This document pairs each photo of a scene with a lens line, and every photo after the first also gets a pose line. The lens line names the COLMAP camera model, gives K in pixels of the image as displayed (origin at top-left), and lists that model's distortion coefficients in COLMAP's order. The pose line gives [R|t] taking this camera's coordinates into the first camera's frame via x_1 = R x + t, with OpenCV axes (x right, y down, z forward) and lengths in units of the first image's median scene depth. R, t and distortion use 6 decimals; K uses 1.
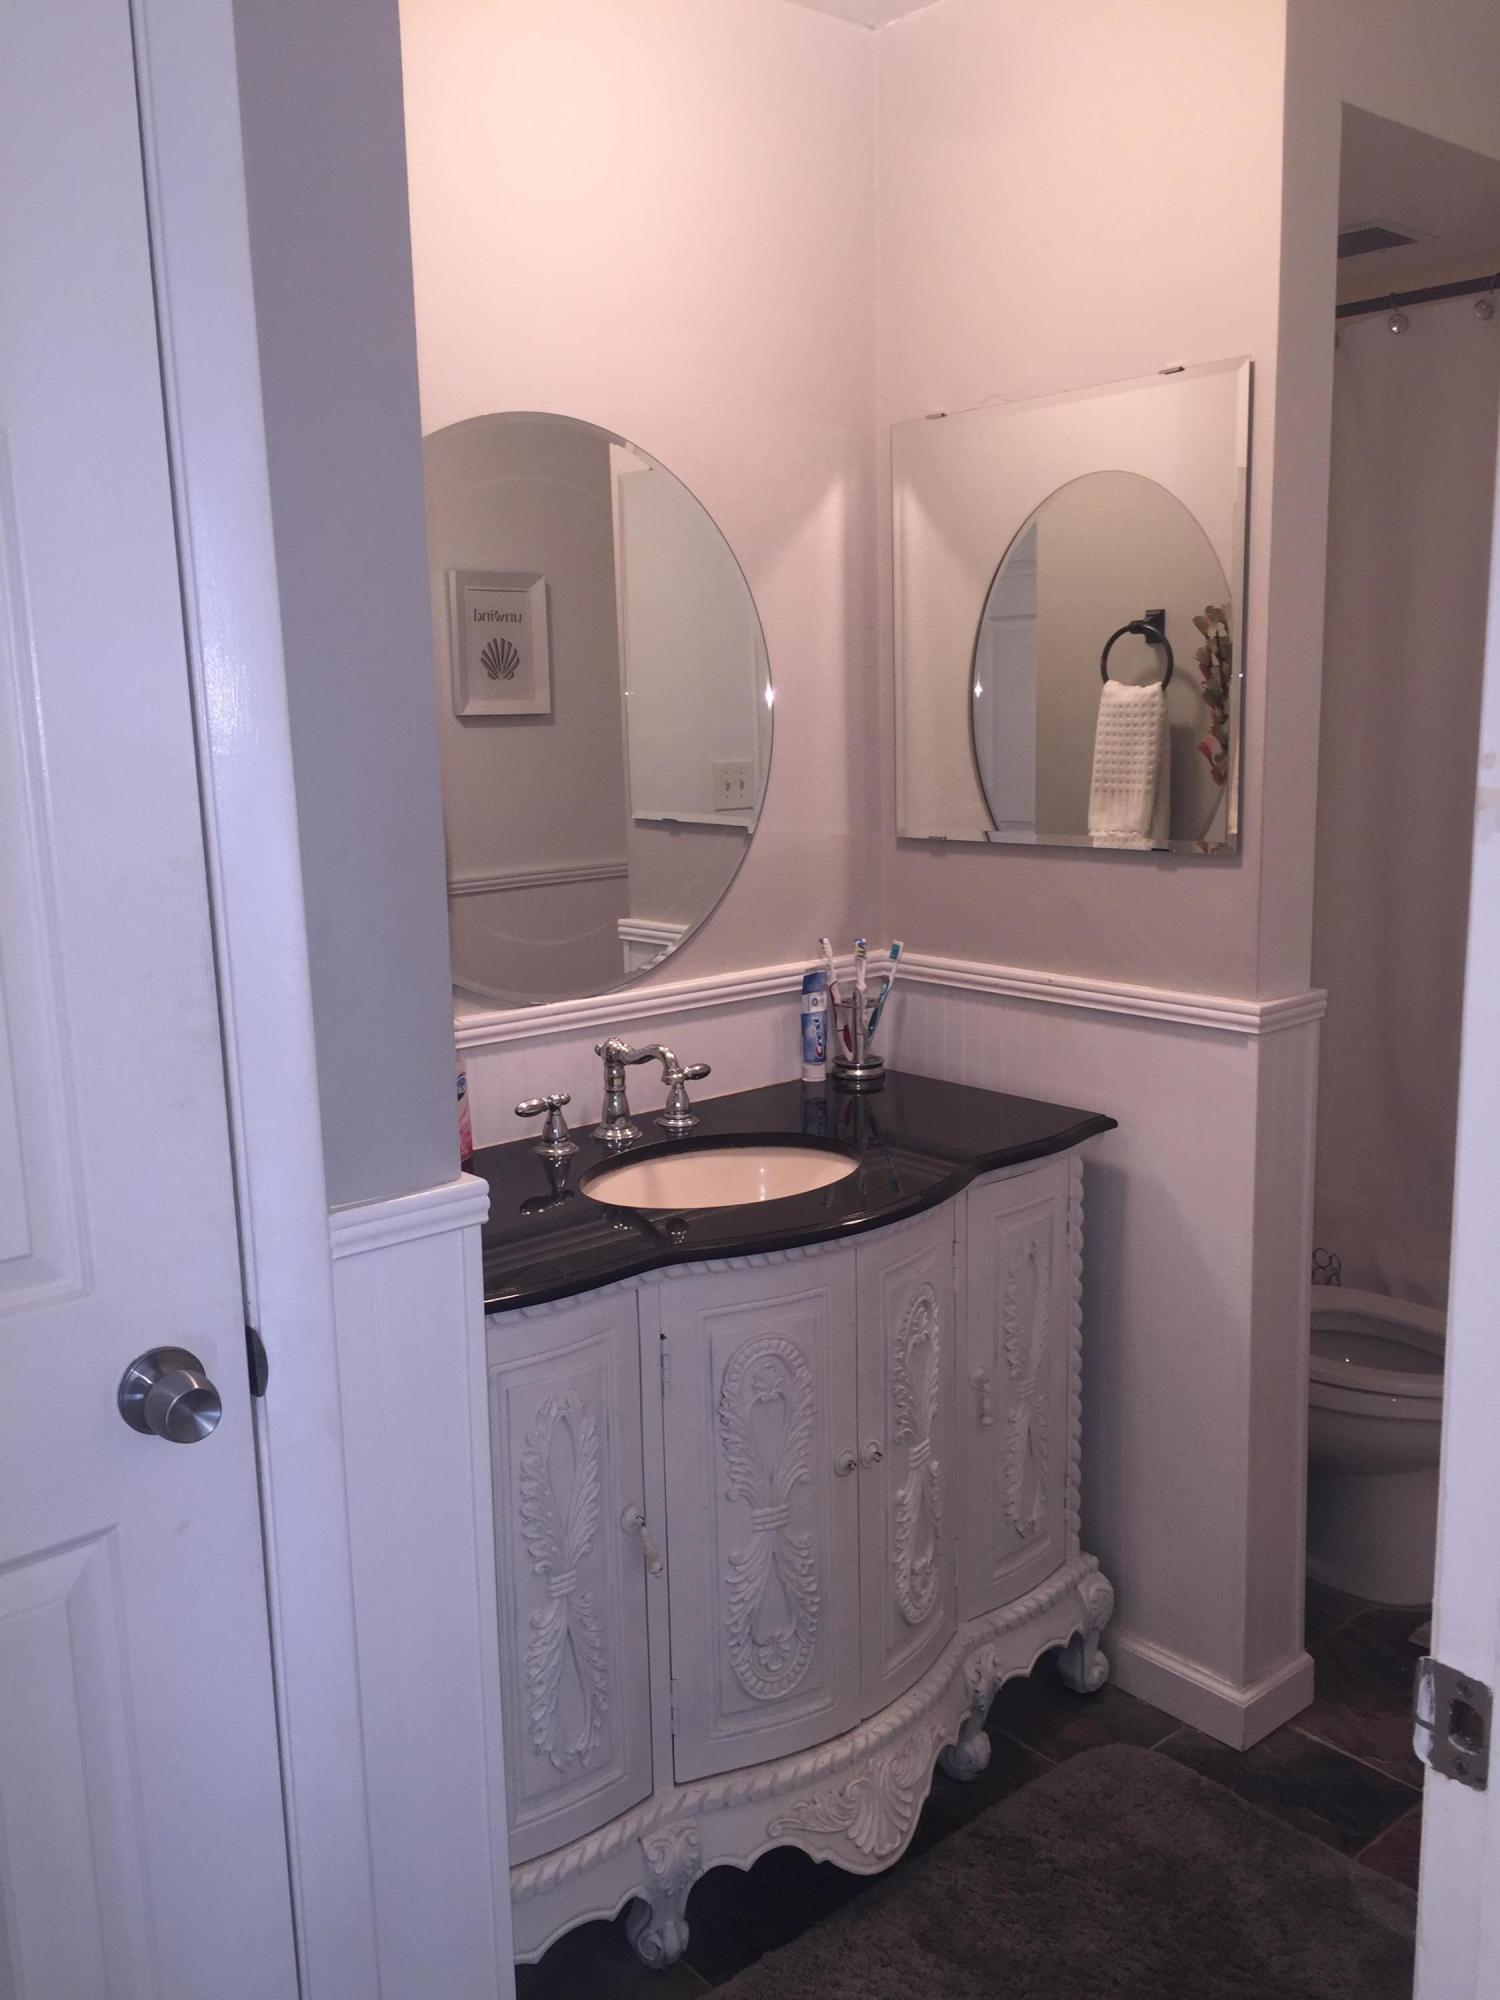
lens RADIAL K [[1710.4, 0, 756.7], [0, 1710.4, 1003.0], [0, 0, 1]] dist [0.080838, -0.110440]
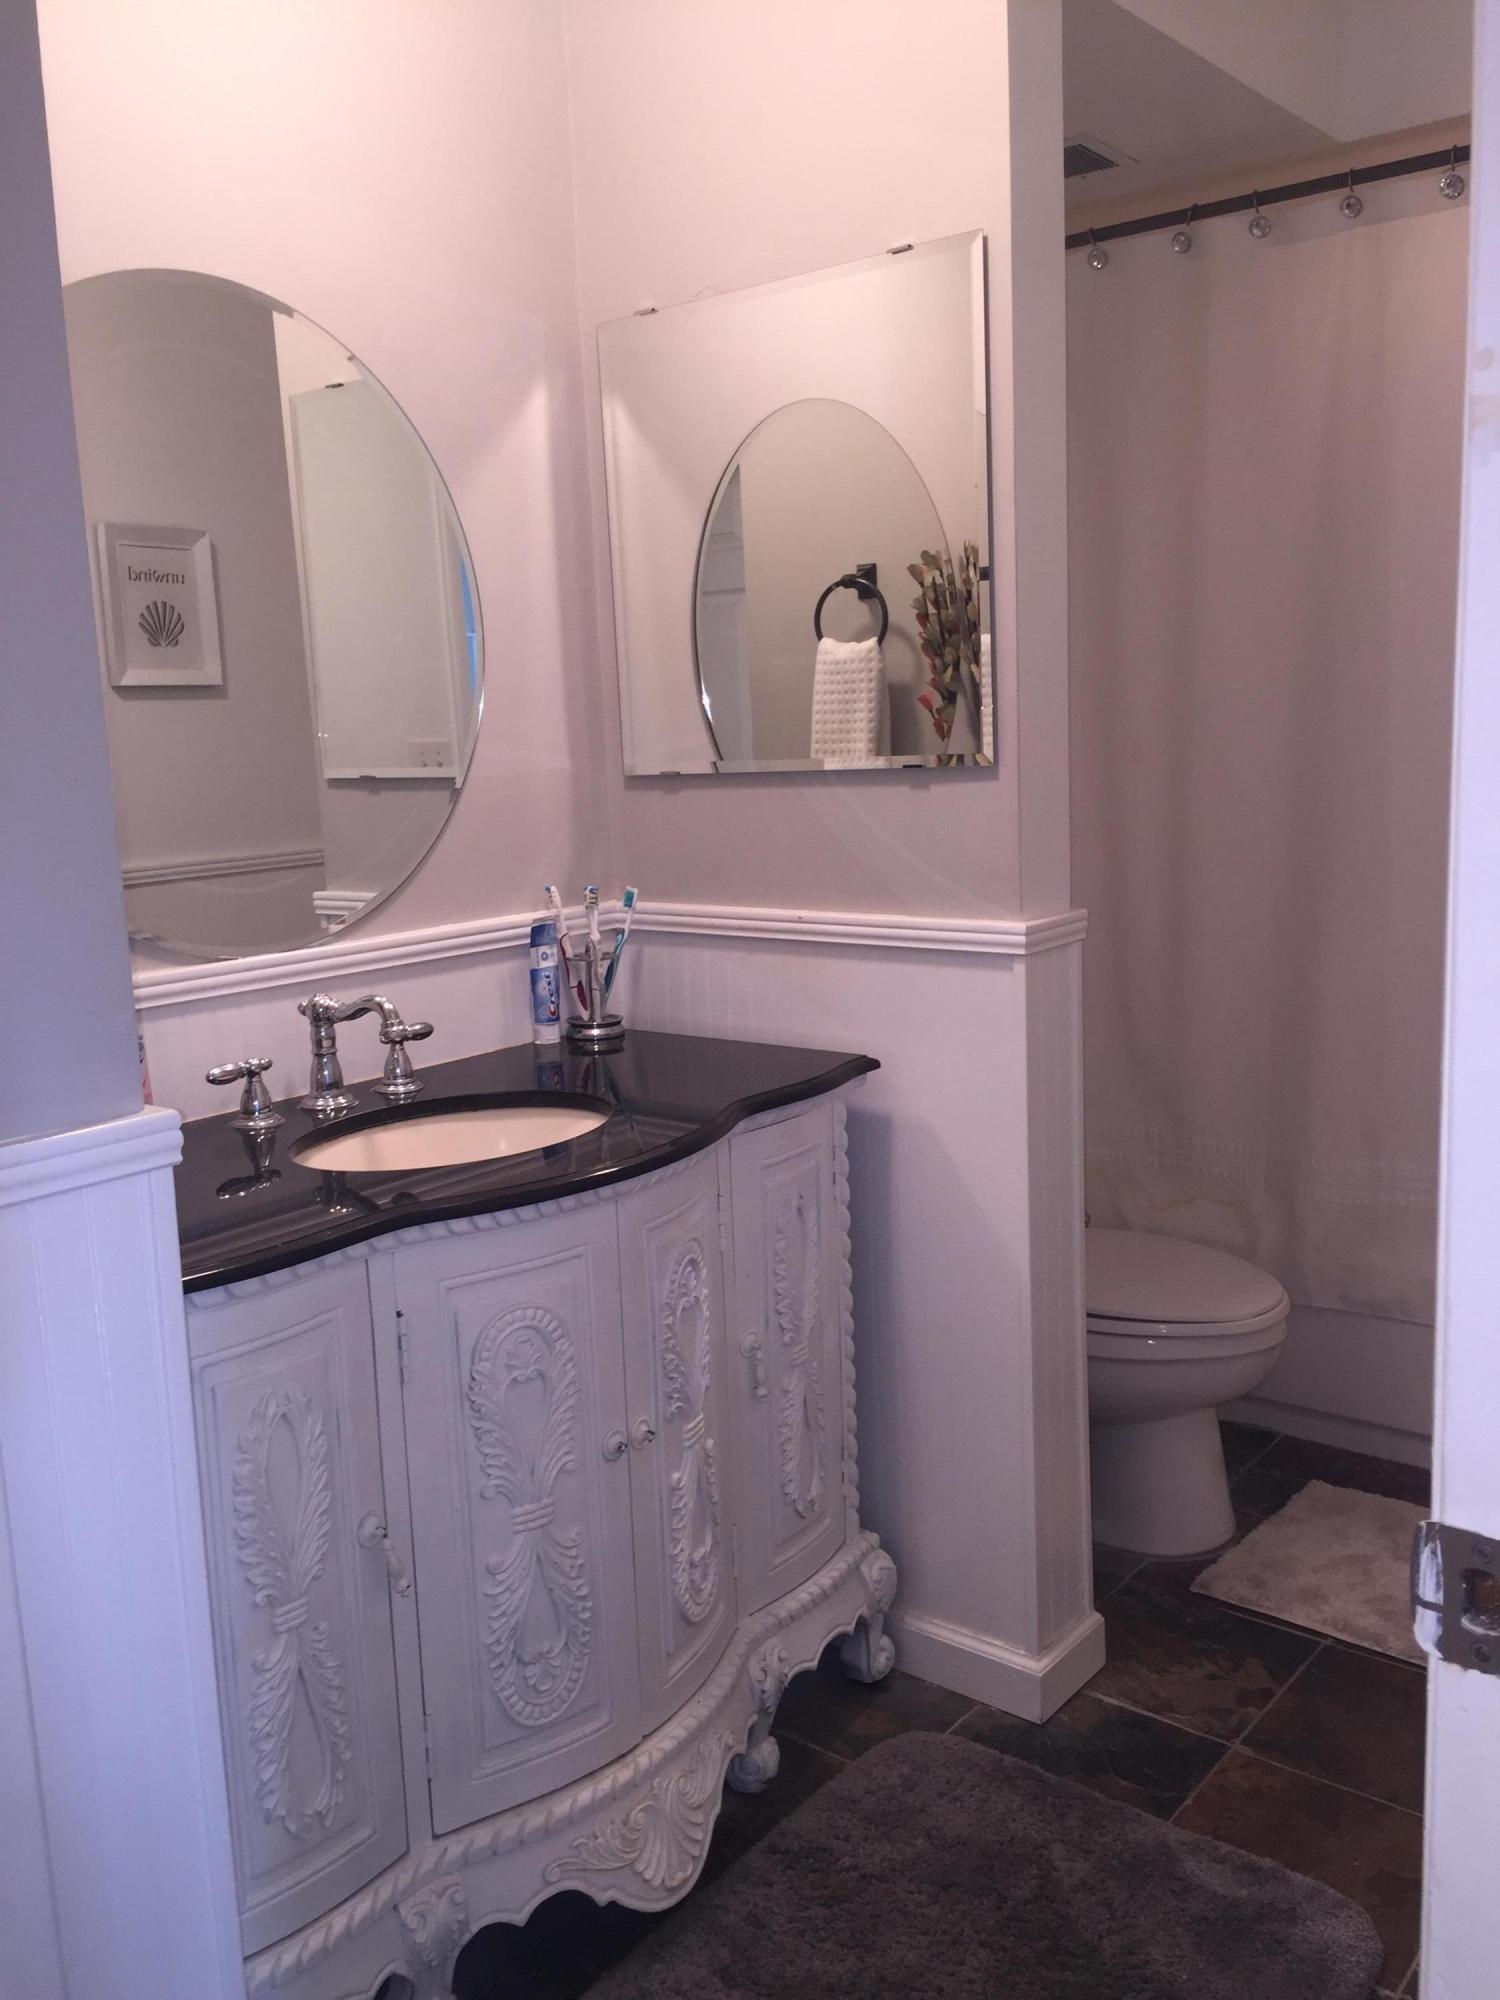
lens RADIAL K [[1710.4, 0, 753.7], [0, 1710.4, 1007.4], [0, 0, 1]] dist [0.080838, -0.110440]
pose [[0.983517, -0.045925, 0.174888, -0.020108], [0.049217, 0.998682, -0.014530, 0.052941], [-0.173990, 0.022898, 0.984481, 0.100720]]
